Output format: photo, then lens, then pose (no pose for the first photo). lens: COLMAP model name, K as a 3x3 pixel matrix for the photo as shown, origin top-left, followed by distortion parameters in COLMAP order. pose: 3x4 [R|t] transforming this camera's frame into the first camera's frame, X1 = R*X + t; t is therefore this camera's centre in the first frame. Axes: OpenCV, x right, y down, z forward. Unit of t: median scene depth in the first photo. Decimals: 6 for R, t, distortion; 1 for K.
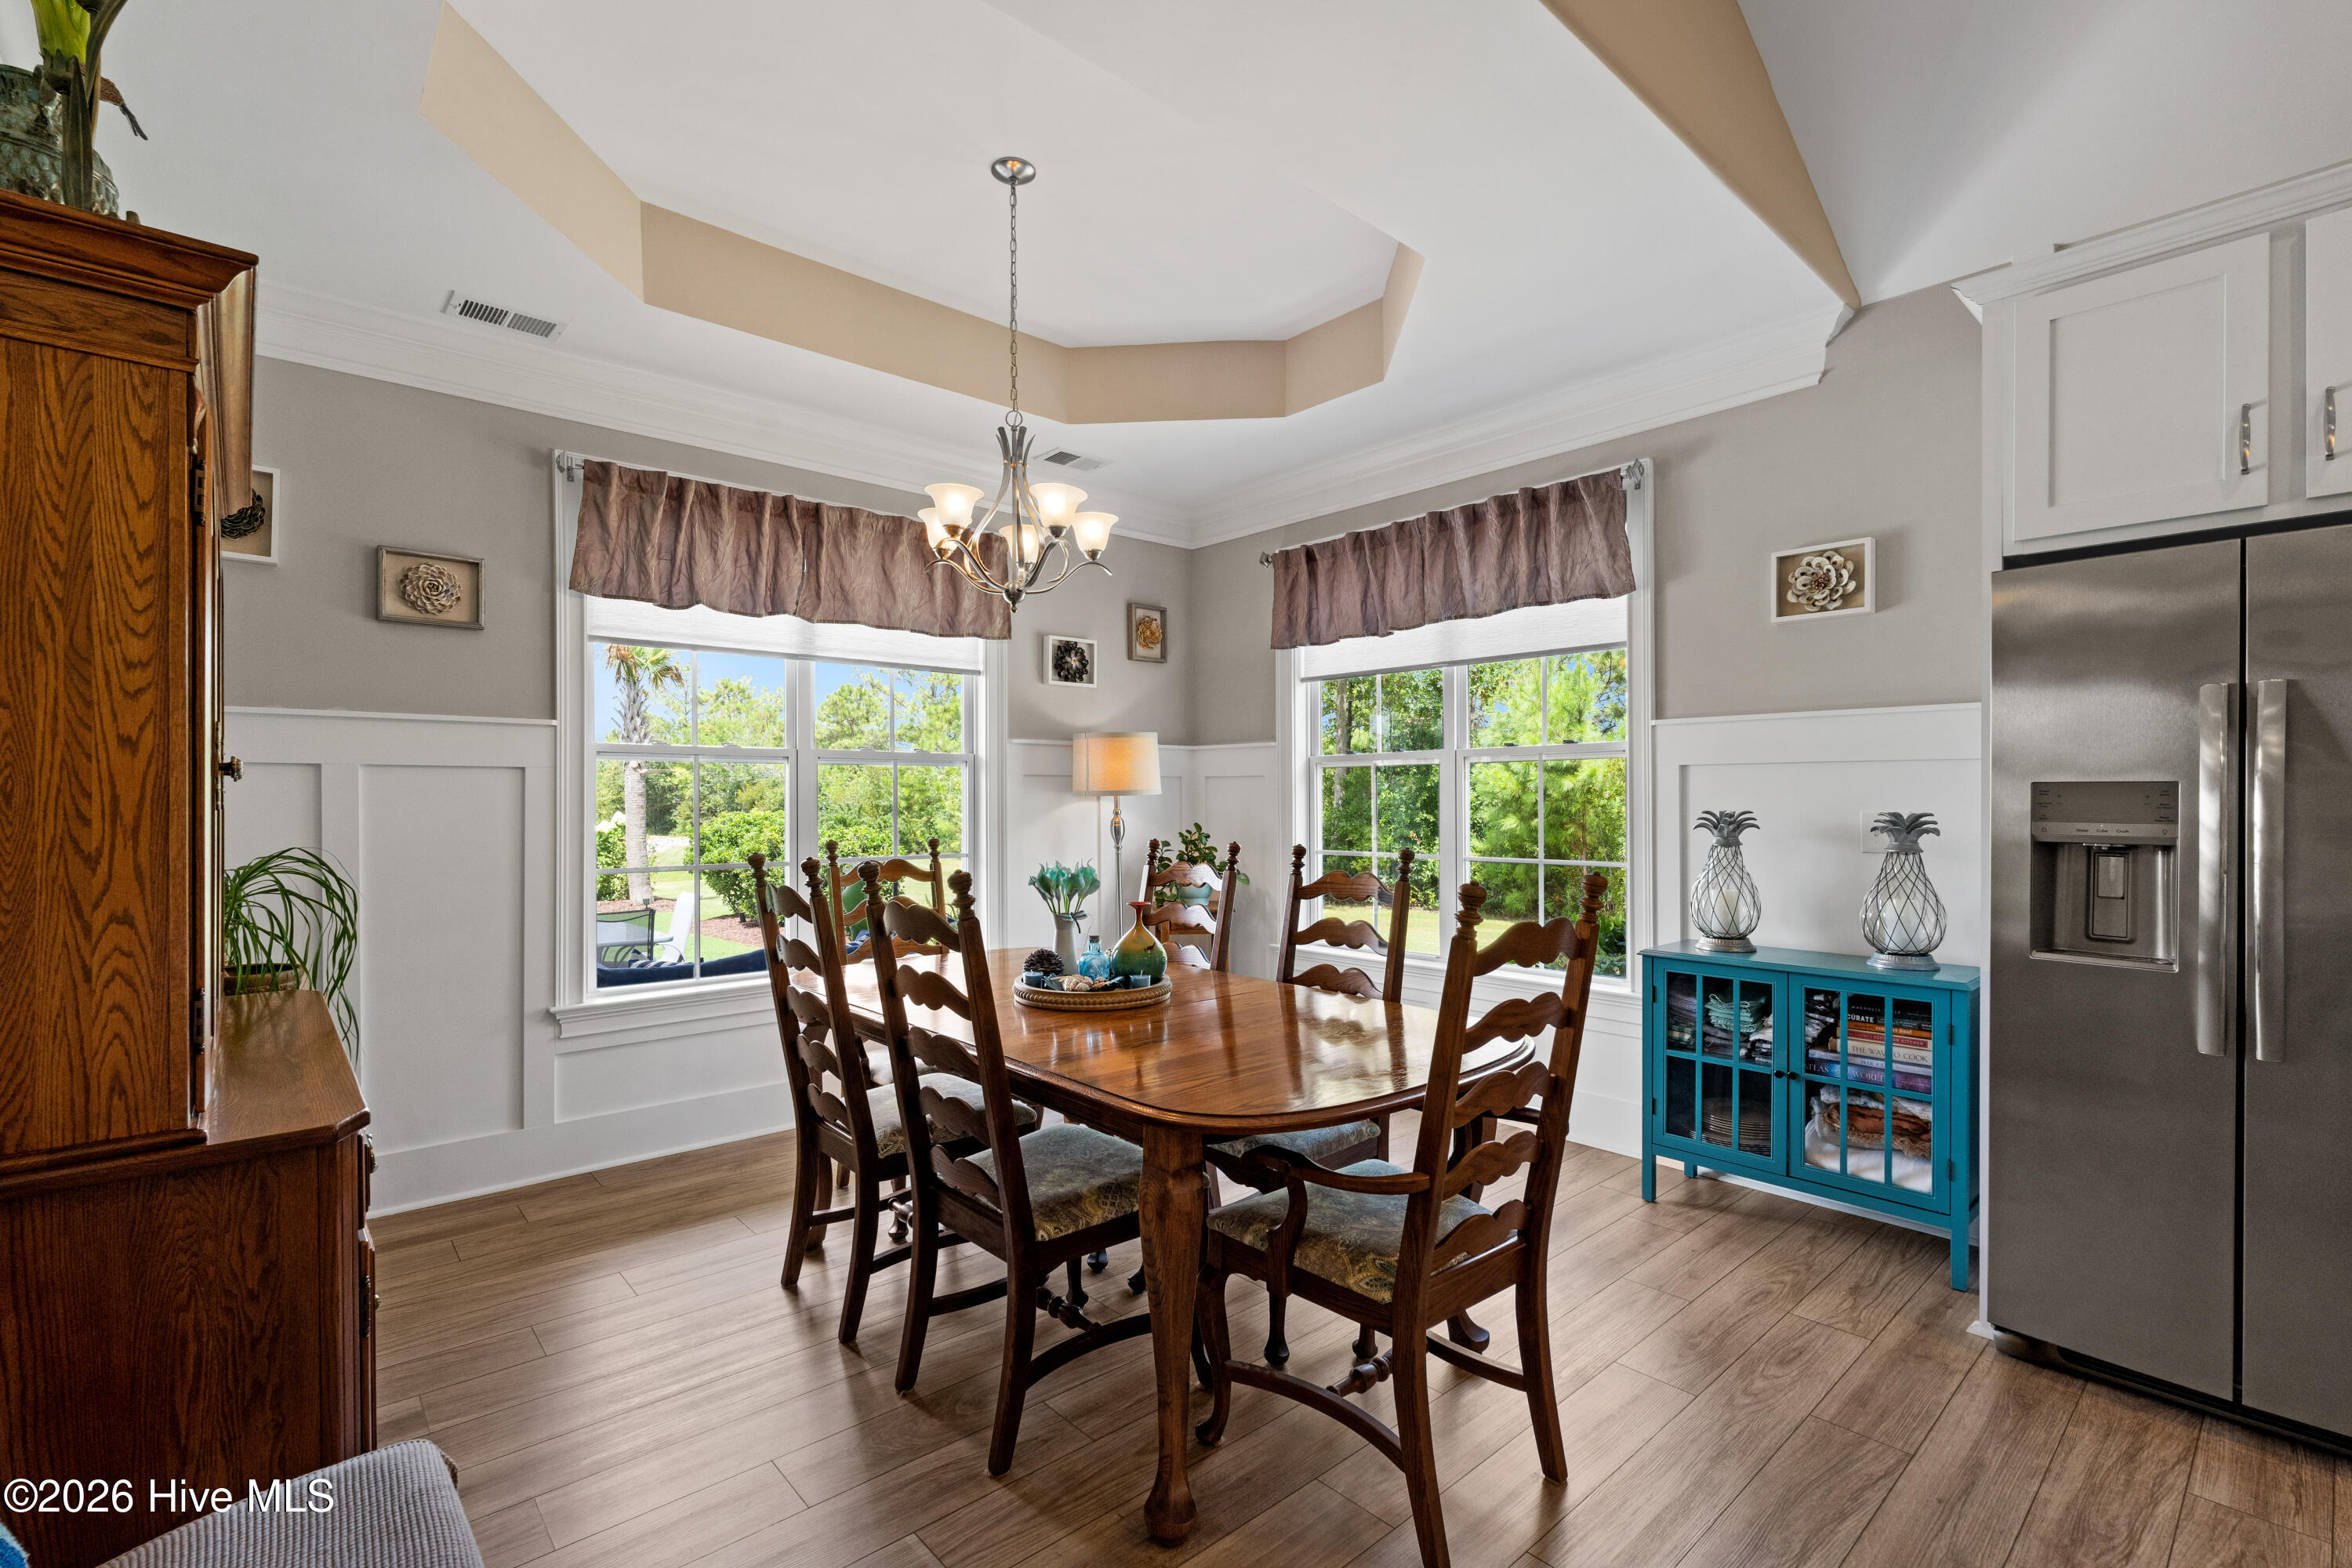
lens RADIAL K [[1048.9, 0, 1163.5], [0, 1048.9, 801.6], [0, 0, 1]] dist [-0.009851, 0.000016]
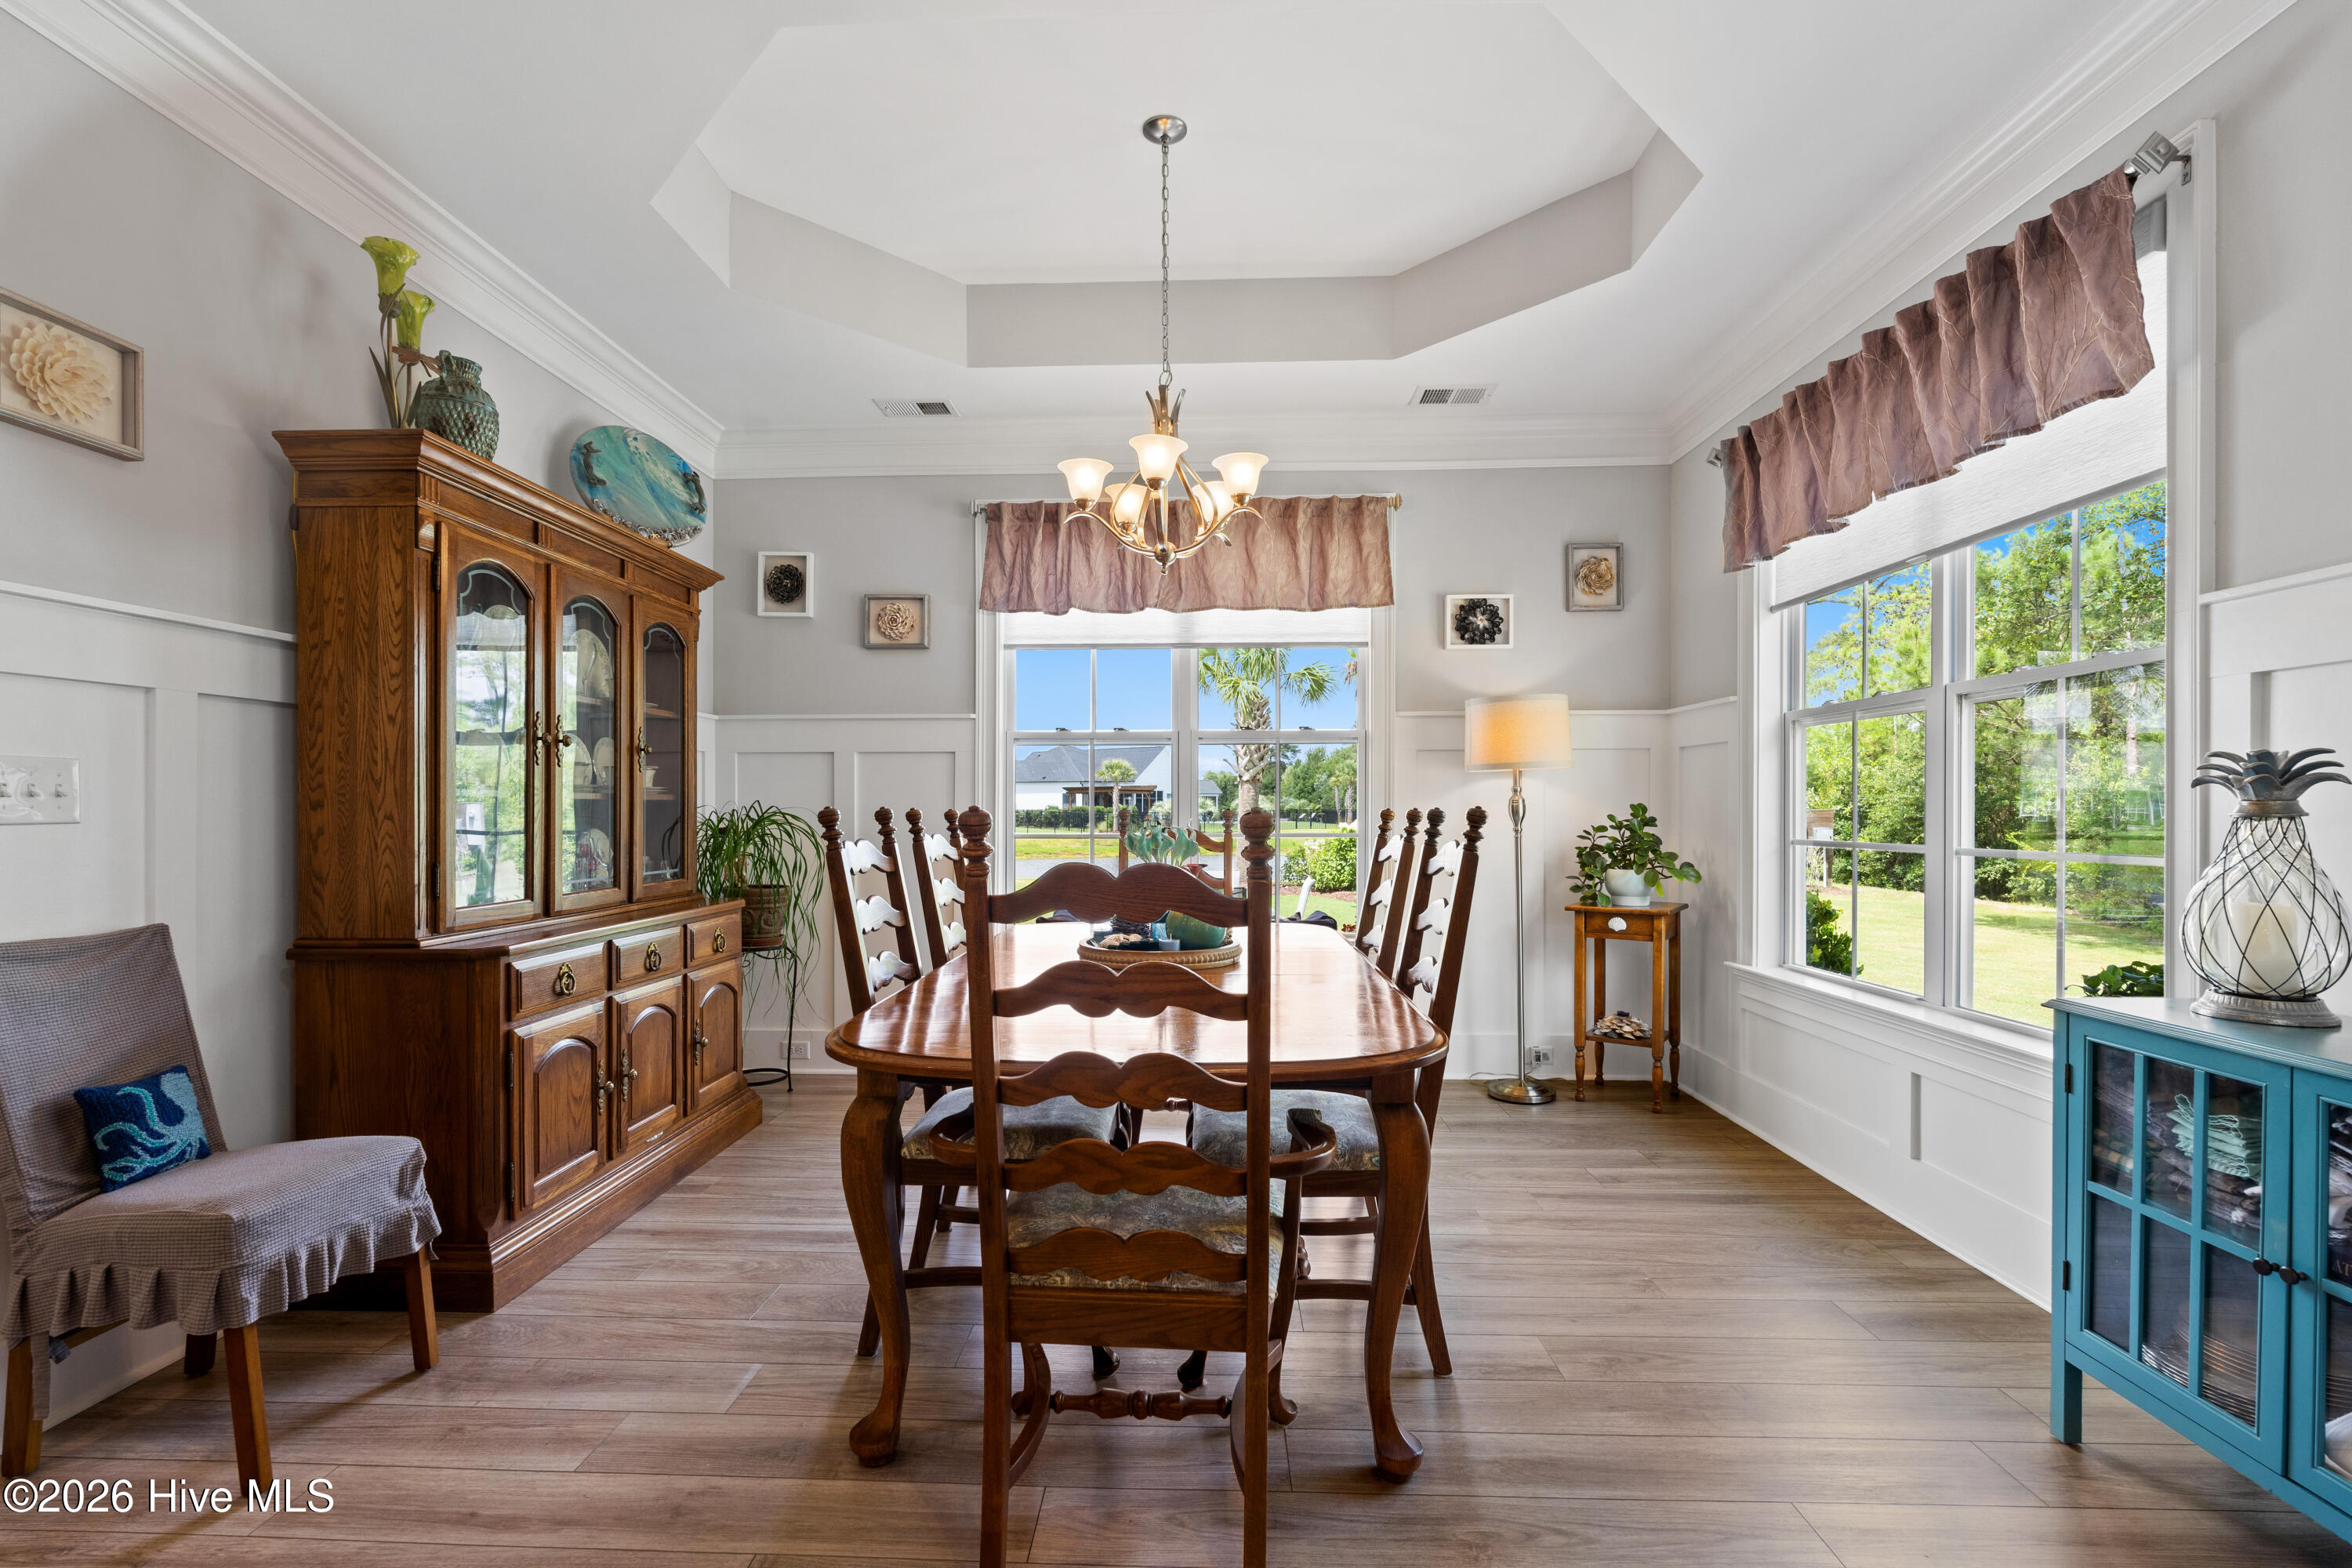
lens RADIAL K [[1048.9, 0, 1153.7], [0, 1048.9, 807.8], [0, 0, 1]] dist [-0.009851, 0.000016]
pose [[0.723242, 0.001606, -0.690593, 0.456245], [-0.001957, 0.999998, 0.000276, 0.035595], [0.690592, 0.001151, 0.723243, 0.229957]]
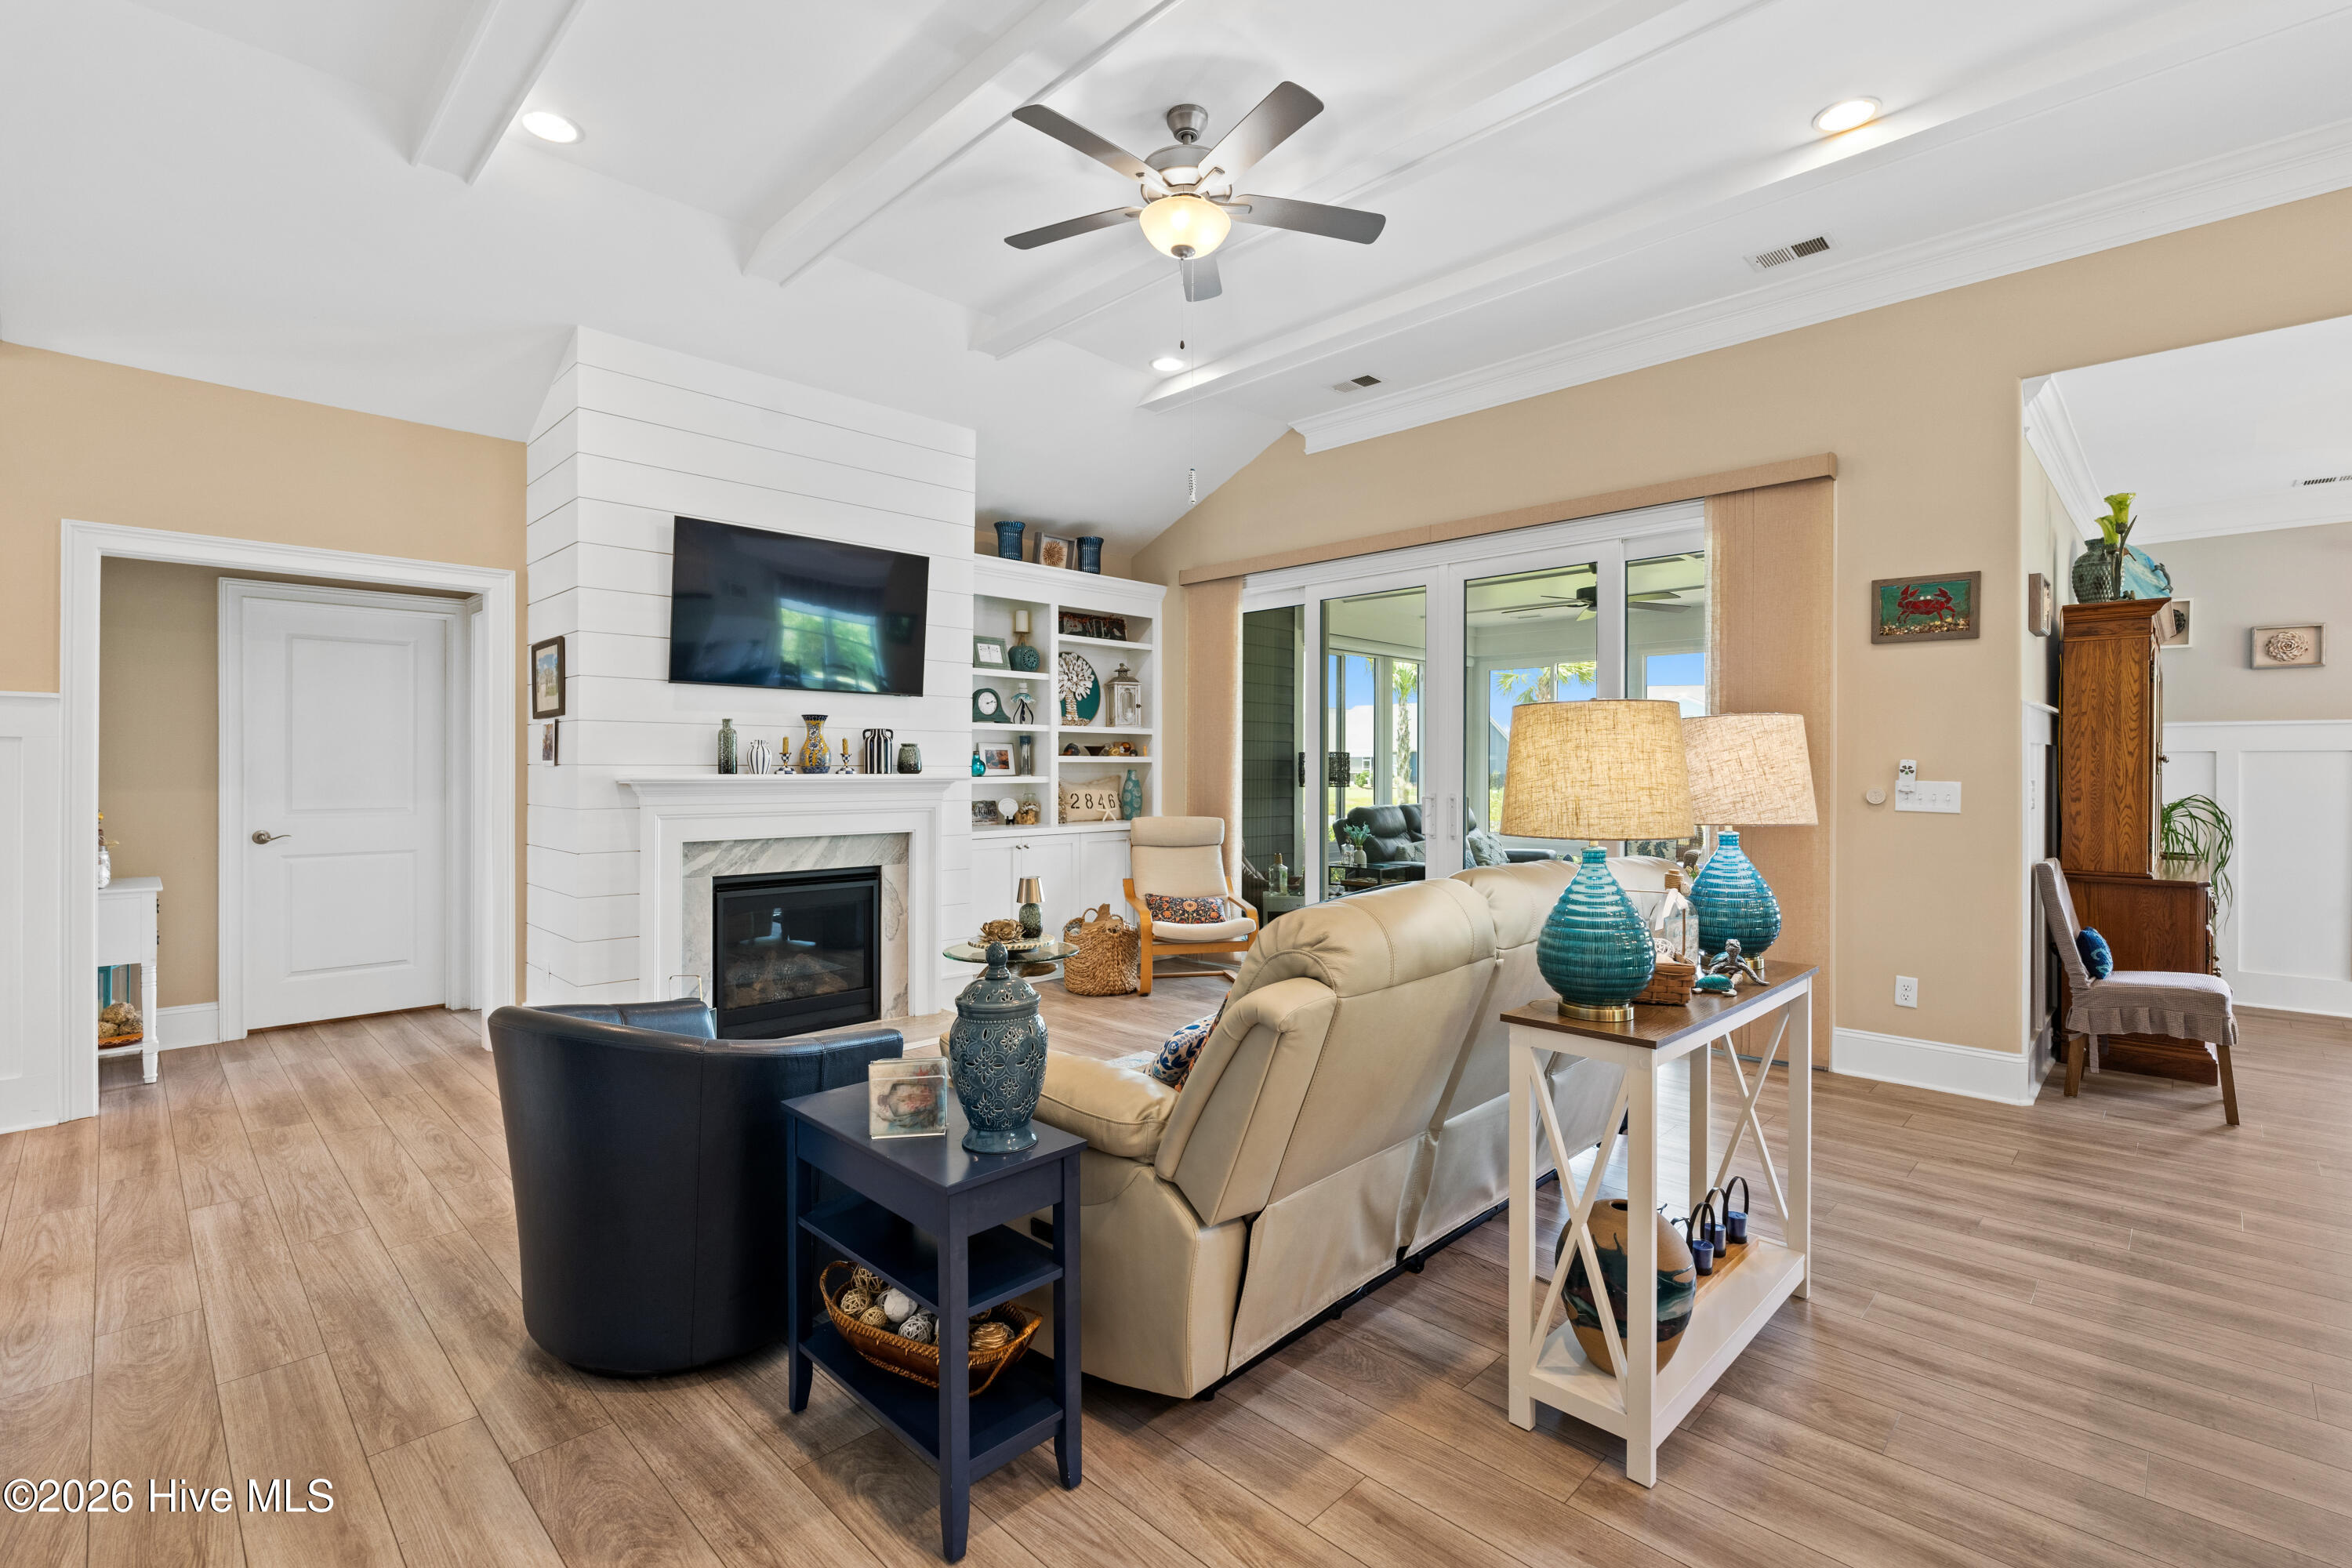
lens RADIAL K [[1048.9, 0, 1192.1], [0, 1048.9, 774.3], [0, 0, 1]] dist [-0.009851, 0.000016]
pose [[0.081527, 0.005936, -0.996653, 0.782243], [-0.003559, 0.999978, 0.005664, 0.000446], [0.996665, 0.003085, 0.081546, -0.853286]]
